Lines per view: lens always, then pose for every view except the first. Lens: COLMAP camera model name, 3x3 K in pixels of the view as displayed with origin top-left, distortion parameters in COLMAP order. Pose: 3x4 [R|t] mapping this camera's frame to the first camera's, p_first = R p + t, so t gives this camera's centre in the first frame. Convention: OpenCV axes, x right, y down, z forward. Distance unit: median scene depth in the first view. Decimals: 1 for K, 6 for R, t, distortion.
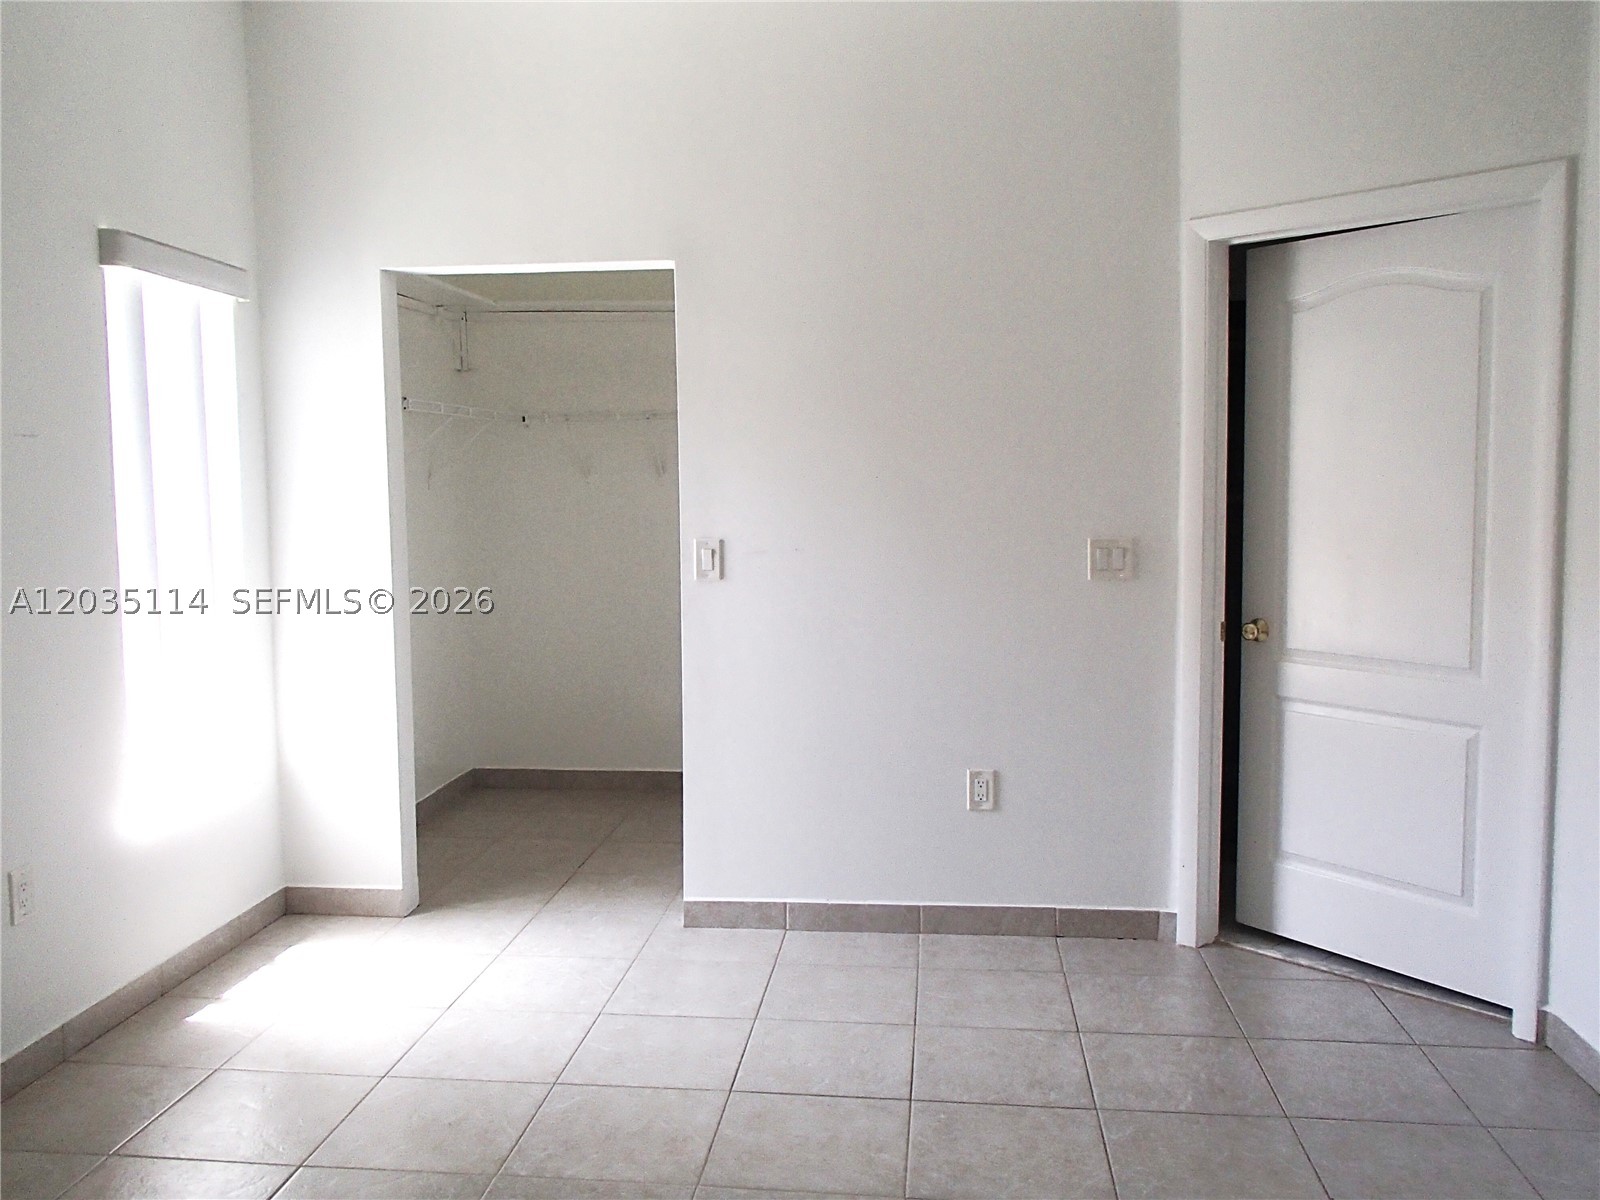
lens RADIAL K [[1320.2, 0, 812.2], [0, 1320.2, 586.5], [0, 0, 1]] dist [-0.023174, 0.043501]
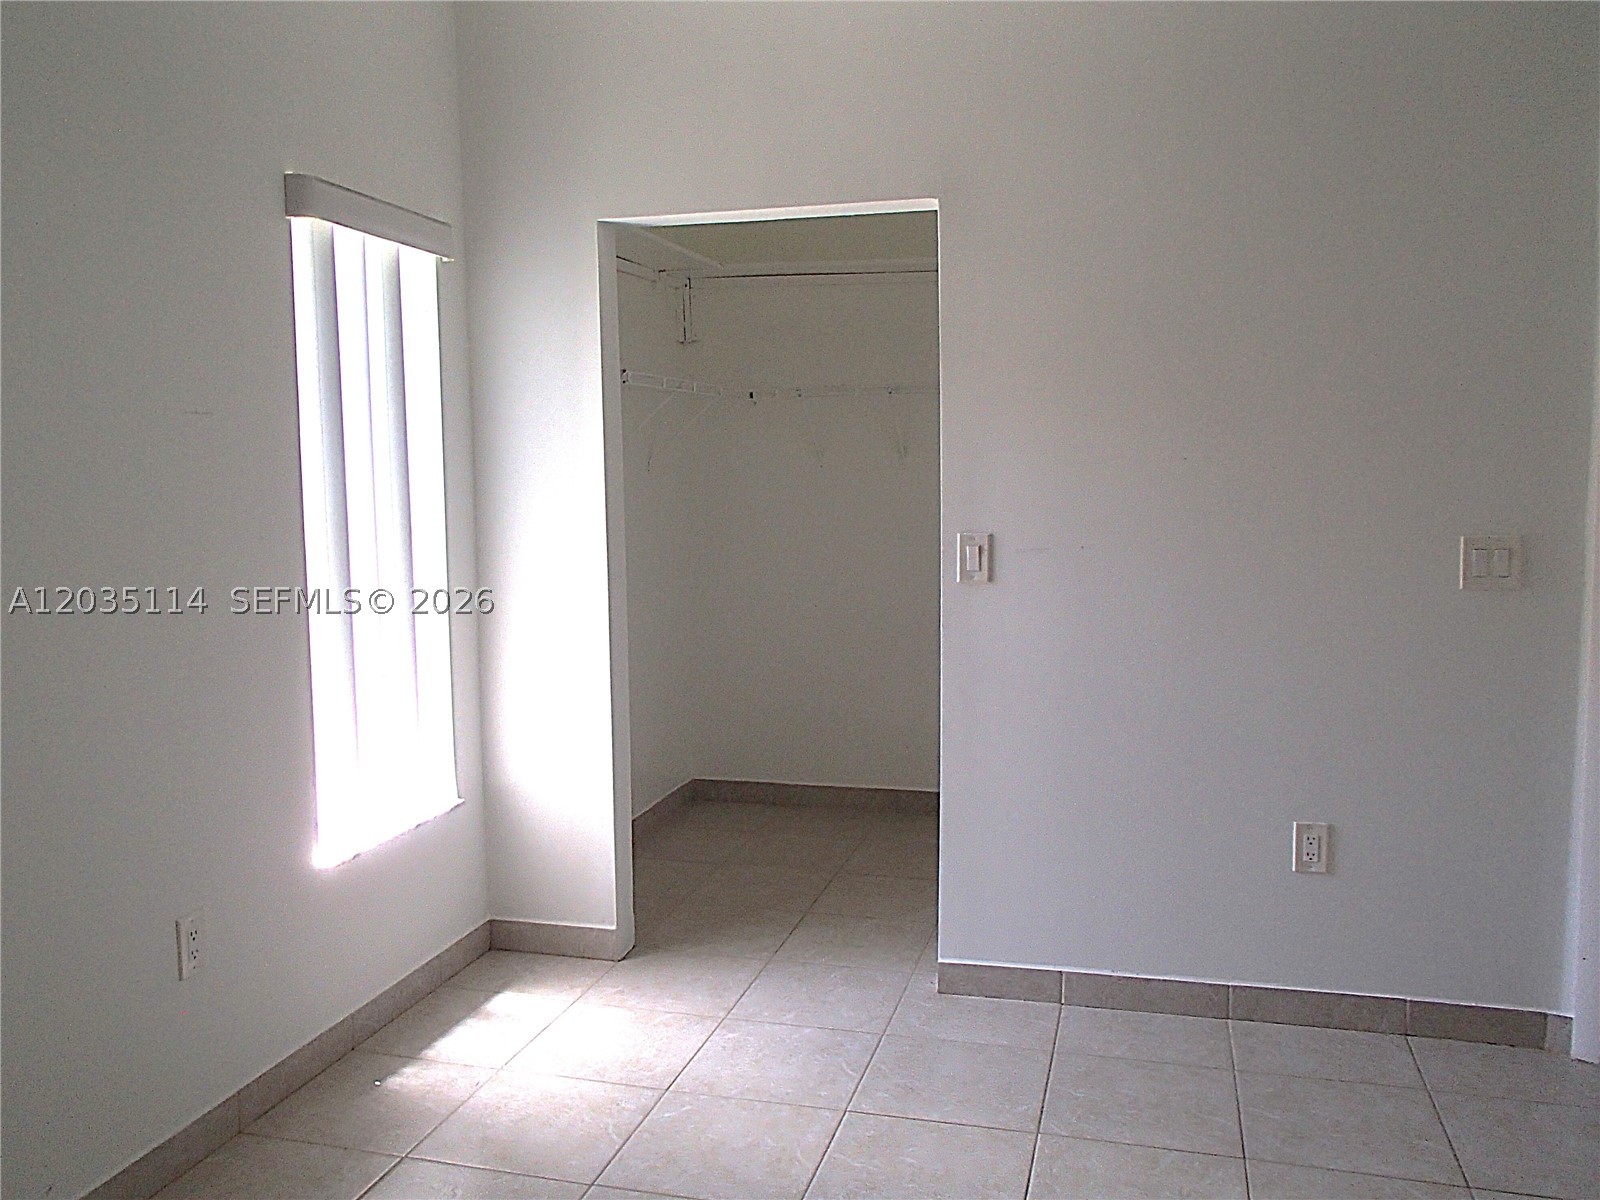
lens RADIAL K [[1320.2, 0, 815.2], [0, 1320.2, 595.9], [0, 0, 1]] dist [-0.023174, 0.043501]
pose [[0.987794, 0.013878, -0.155148, -0.049916], [-0.010837, 0.999733, 0.020429, -0.013189], [0.155390, -0.018499, 0.987680, 0.165909]]
